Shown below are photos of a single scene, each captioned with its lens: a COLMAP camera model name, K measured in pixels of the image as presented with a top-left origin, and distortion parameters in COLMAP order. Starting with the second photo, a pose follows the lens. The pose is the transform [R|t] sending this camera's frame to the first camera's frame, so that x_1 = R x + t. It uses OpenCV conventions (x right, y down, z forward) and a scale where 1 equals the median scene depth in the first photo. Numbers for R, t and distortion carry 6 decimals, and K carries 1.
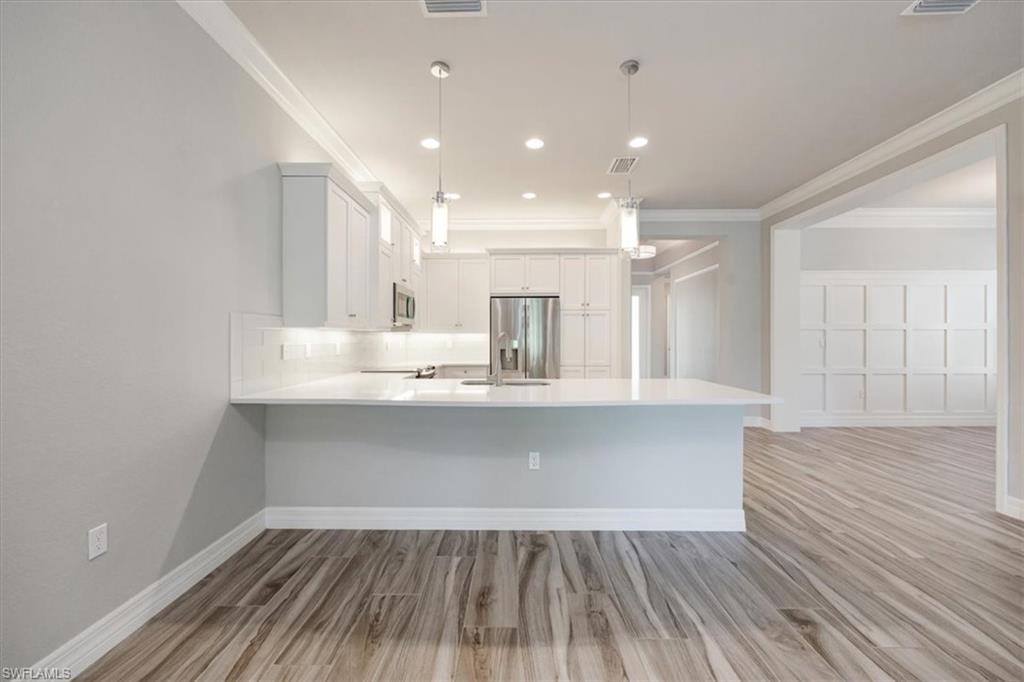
lens RADIAL K [[412.4, 0, 513.7], [0, 412.4, 328.2], [0, 0, 1]] dist [-0.002465, 0.000825]
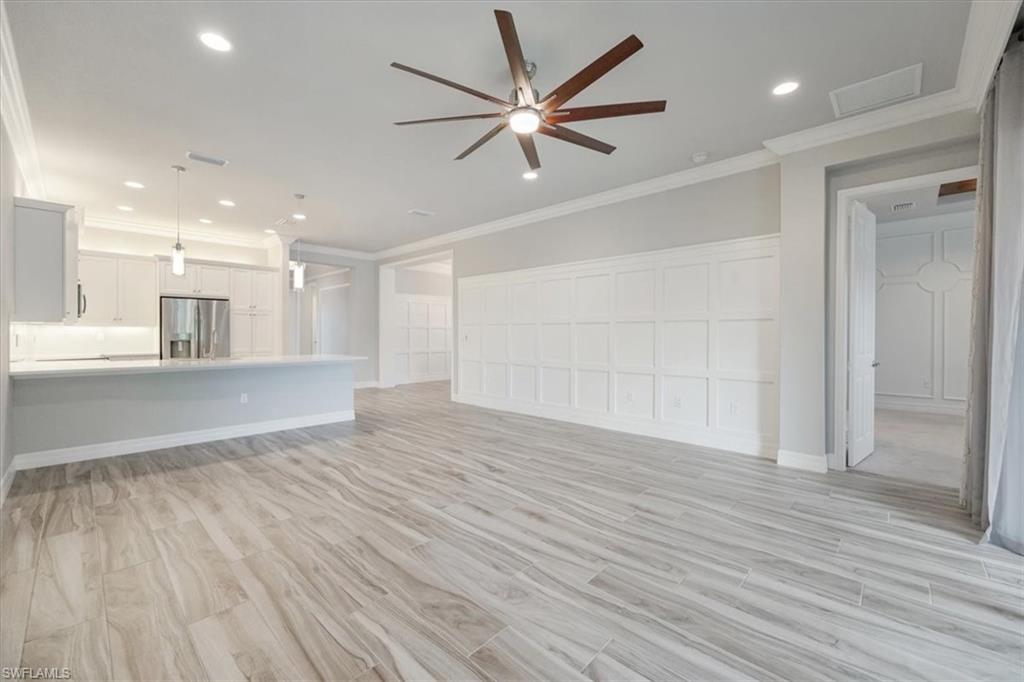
lens RADIAL K [[412.4, 0, 518.5], [0, 412.4, 340.8], [0, 0, 1]] dist [-0.002465, 0.000825]
pose [[0.673186, -0.009704, 0.739410, -0.352164], [-0.021046, 0.999257, 0.032275, -0.014156], [-0.739174, -0.037289, 0.672482, -0.826528]]
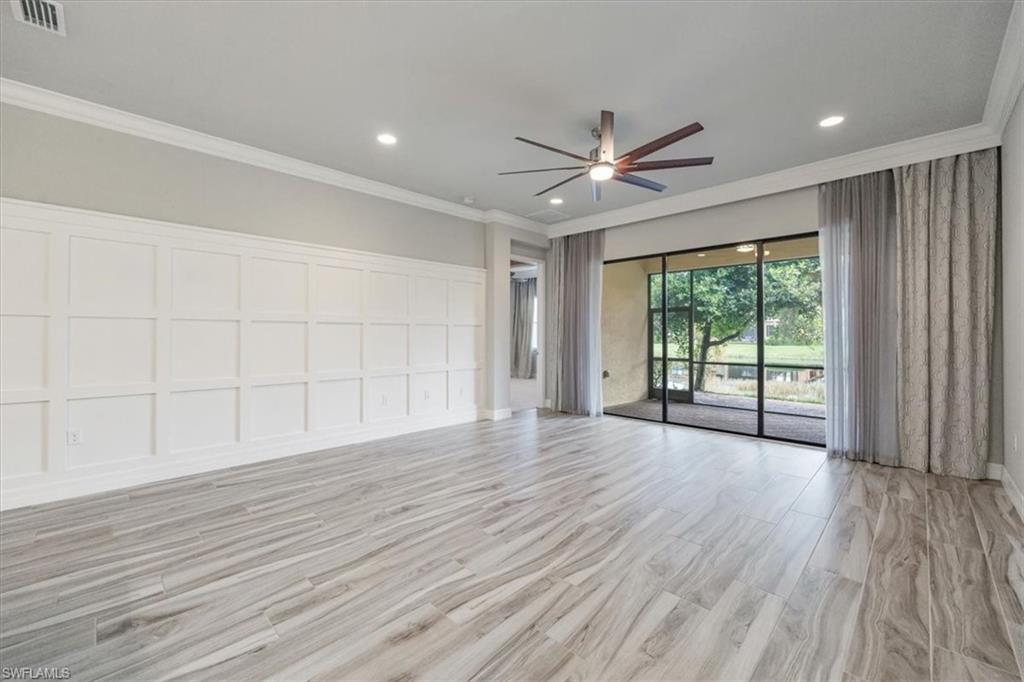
lens RADIAL K [[412.4, 0, 511.7], [0, 412.4, 326.6], [0, 0, 1]] dist [-0.002465, 0.000825]
pose [[-0.713097, 0.016027, 0.700882, -0.317373], [-0.013620, 0.999233, -0.036706, 0.015724], [-0.700933, -0.035722, -0.712332, 0.537699]]
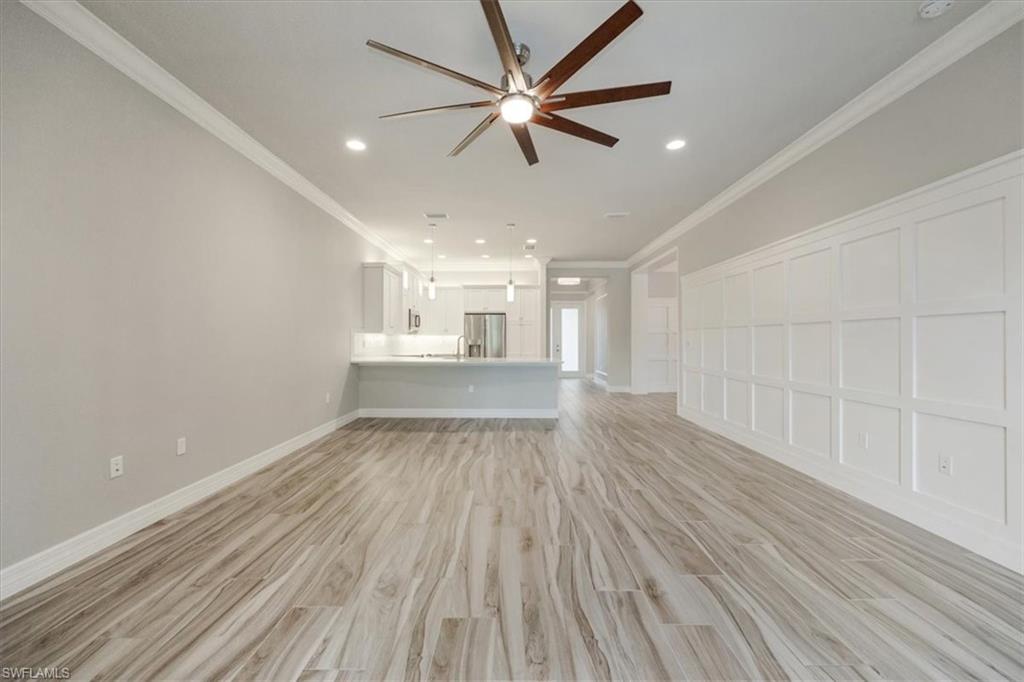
lens RADIAL K [[412.4, 0, 516.3], [0, 412.4, 339.2], [0, 0, 1]] dist [-0.002465, 0.000825]
pose [[0.999983, 0.002538, 0.005237, 0.217848], [-0.002654, 0.999749, 0.022265, -0.016163], [-0.005179, -0.022278, 0.999738, -1.024486]]
